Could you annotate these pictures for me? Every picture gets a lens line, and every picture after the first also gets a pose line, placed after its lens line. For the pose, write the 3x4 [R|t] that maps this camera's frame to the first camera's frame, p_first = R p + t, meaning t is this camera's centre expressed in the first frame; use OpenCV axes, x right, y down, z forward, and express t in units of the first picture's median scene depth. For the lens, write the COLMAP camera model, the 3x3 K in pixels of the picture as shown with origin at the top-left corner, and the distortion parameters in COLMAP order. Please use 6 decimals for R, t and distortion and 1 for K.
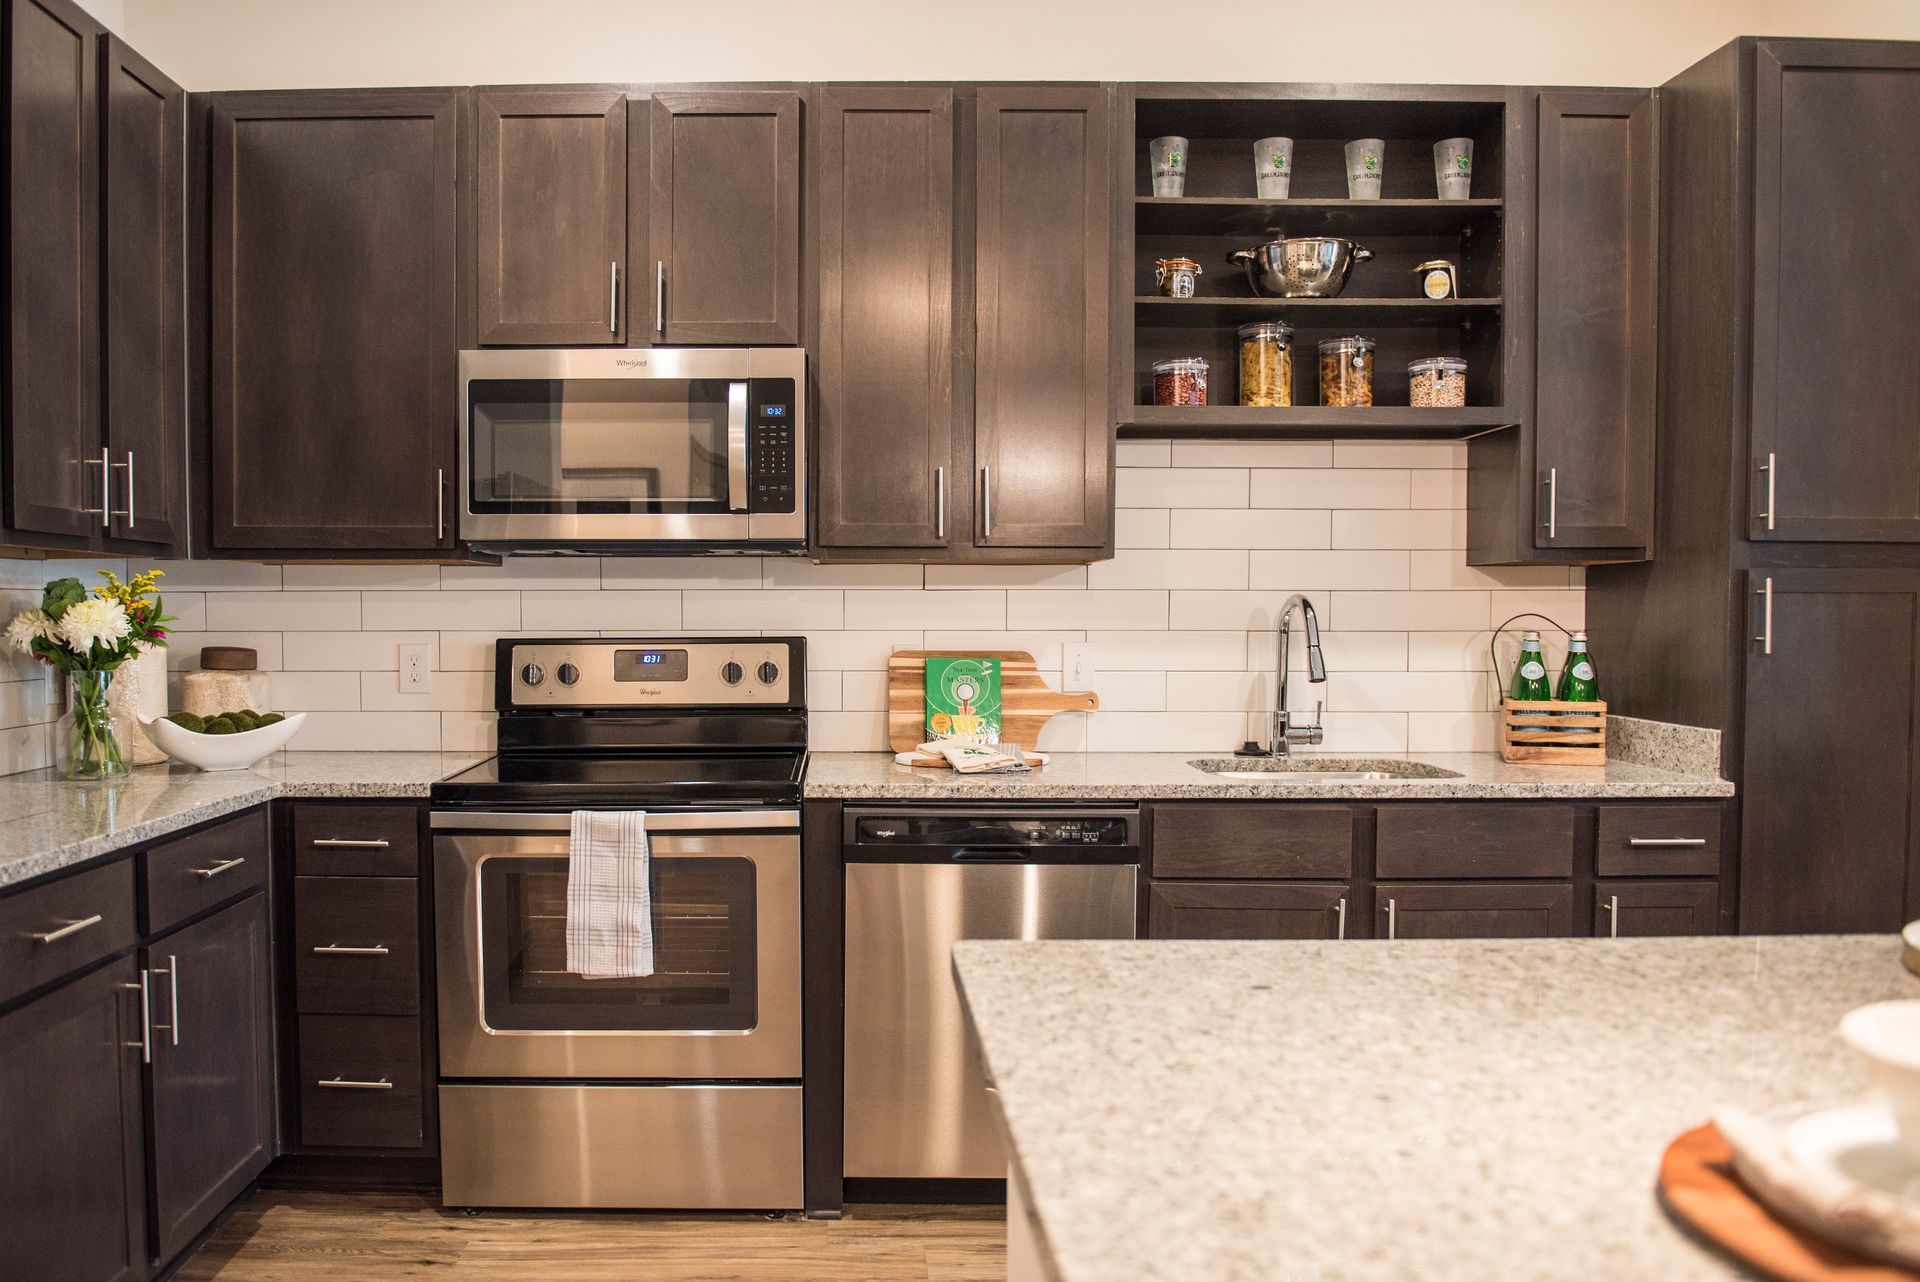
lens RADIAL K [[1466.9, 0, 834.2], [0, 1466.9, 668.9], [0, 0, 1]] dist [-0.040316, 0.001638]
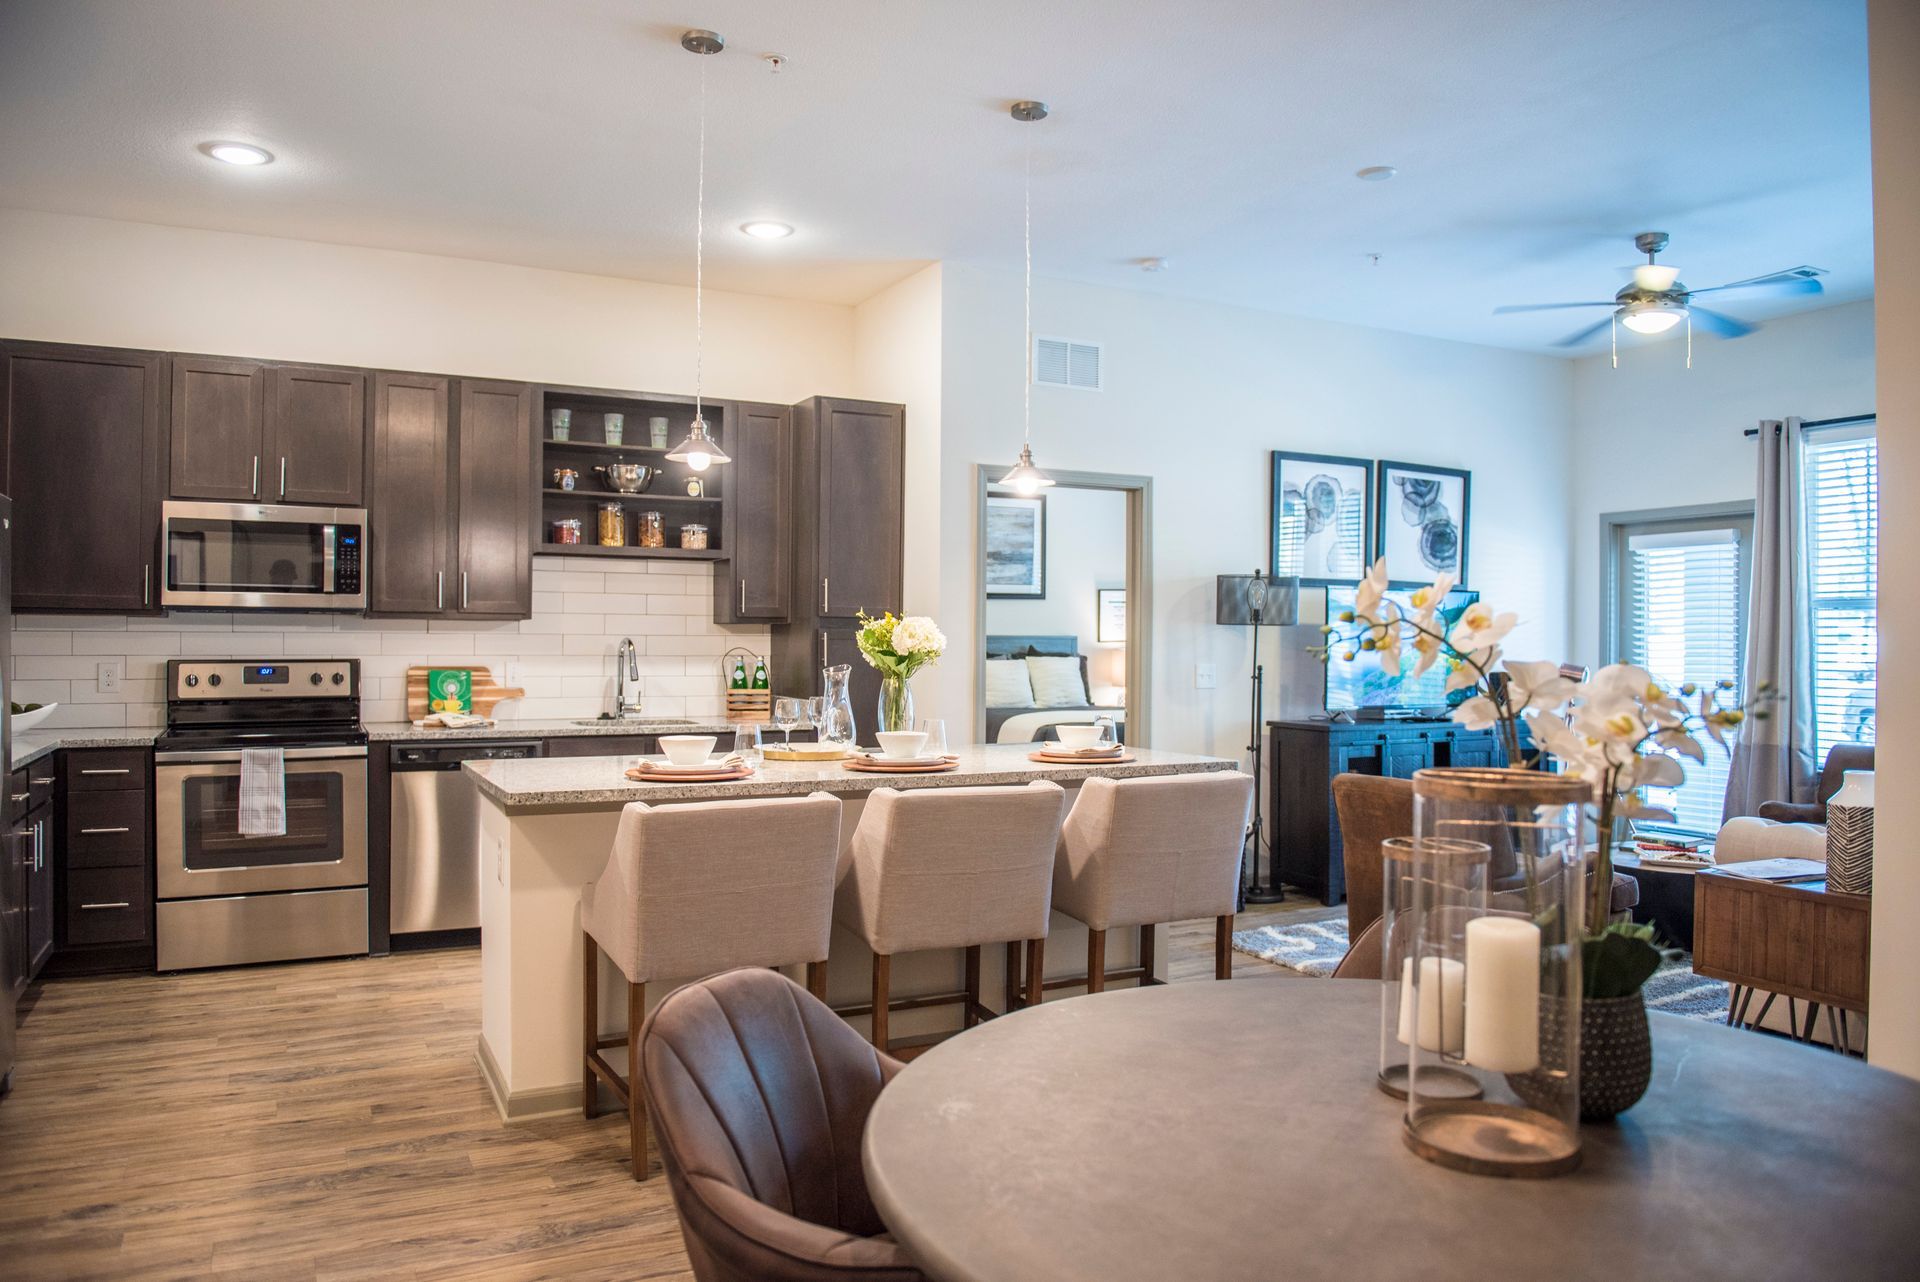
lens RADIAL K [[1325.8, 0, 953.9], [0, 1325.8, 640.3], [0, 0, 1]] dist [-0.048009, -0.003317]
pose [[0.890210, 0.006055, 0.455509, -0.113230], [0.010551, 0.999369, -0.033903, 0.019275], [-0.455427, 0.034987, 0.889585, -0.846584]]
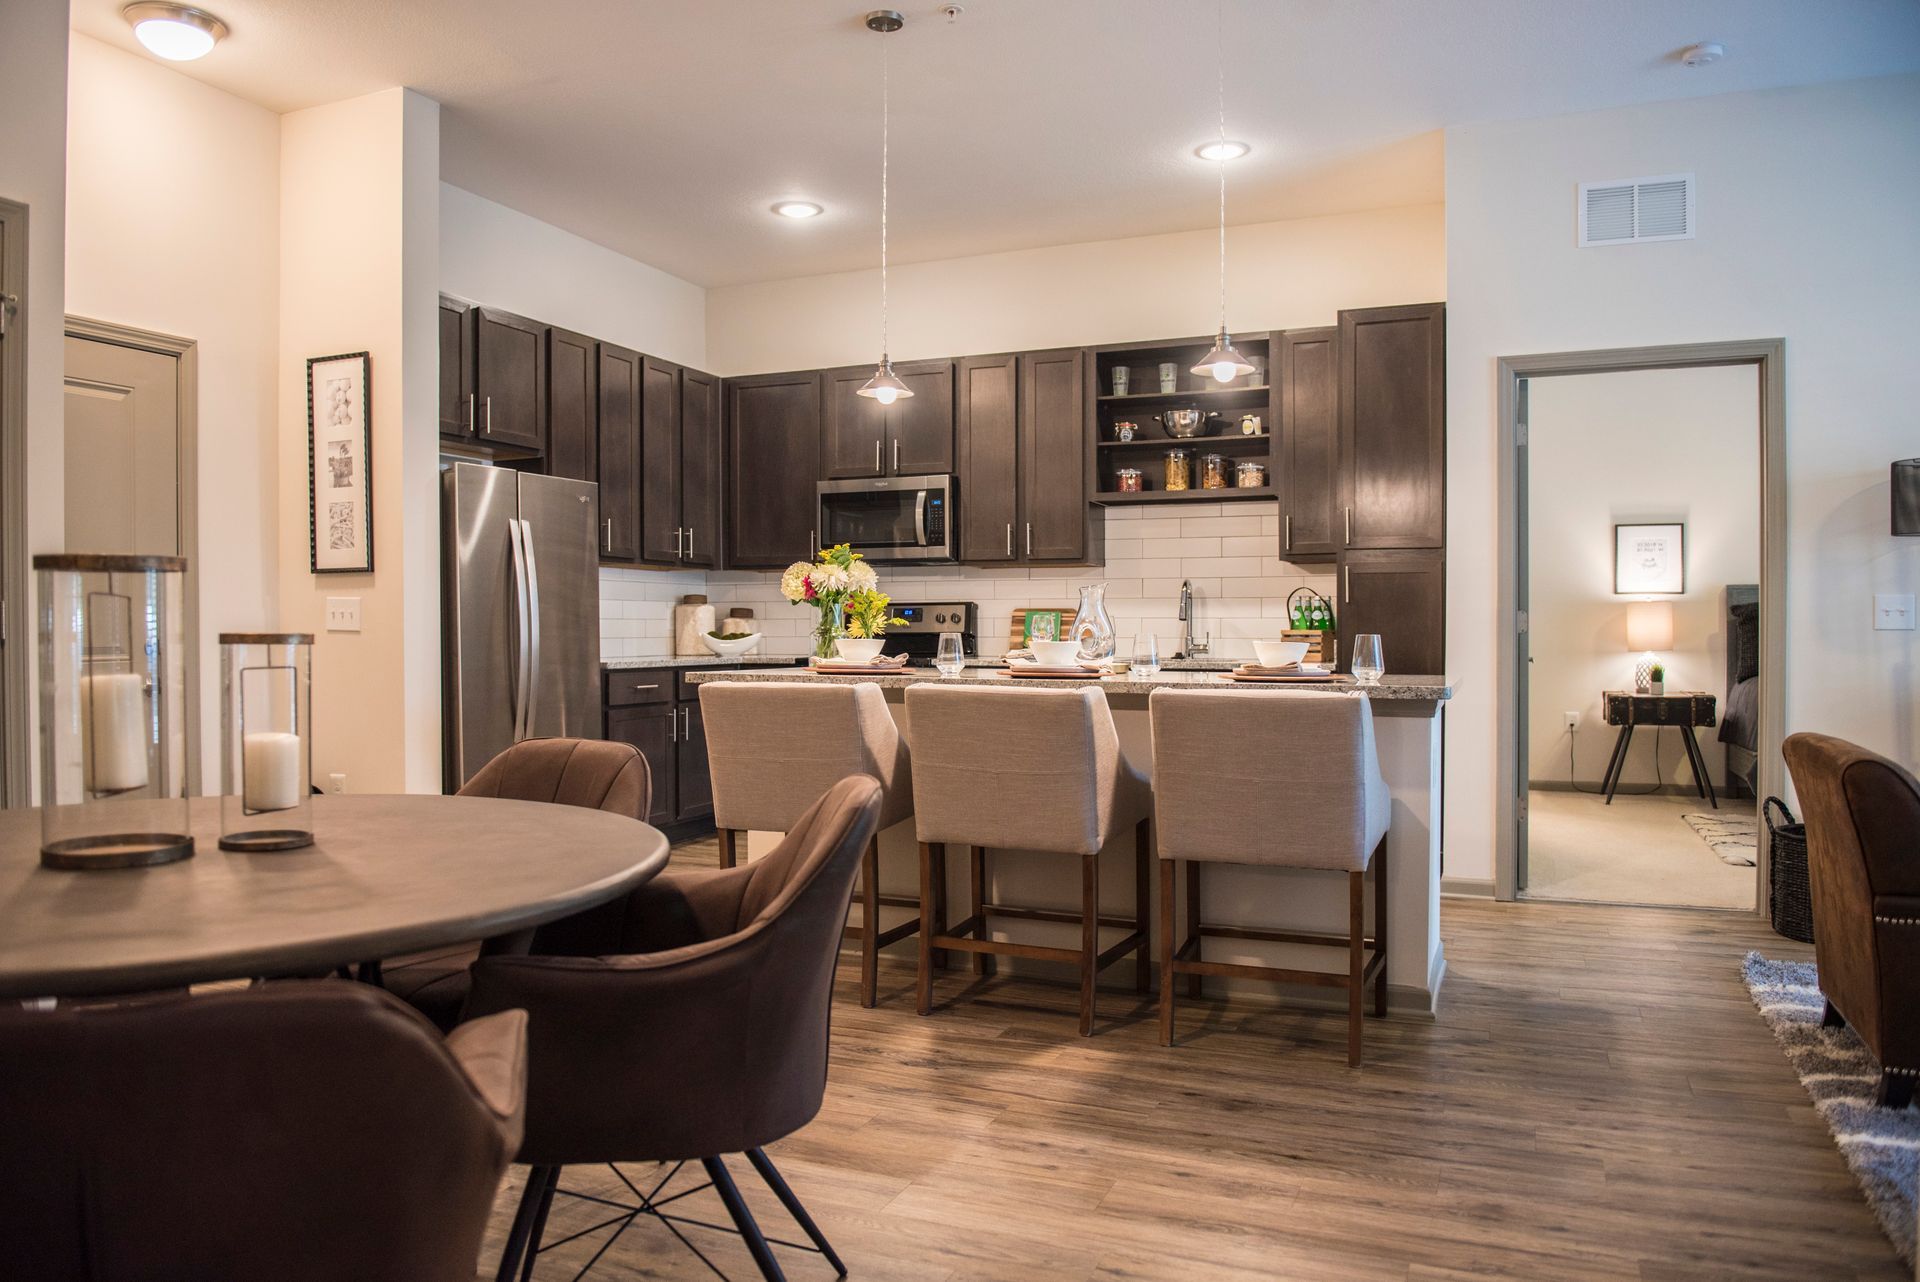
lens RADIAL K [[1325.8, 0, 923.4], [0, 1325.8, 663.8], [0, 0, 1]] dist [-0.048009, -0.003317]
pose [[0.919259, 0.012163, -0.393466, 0.737721], [-0.016511, 0.999834, -0.007667, 0.092167], [0.393308, 0.013544, 0.919307, -0.896746]]
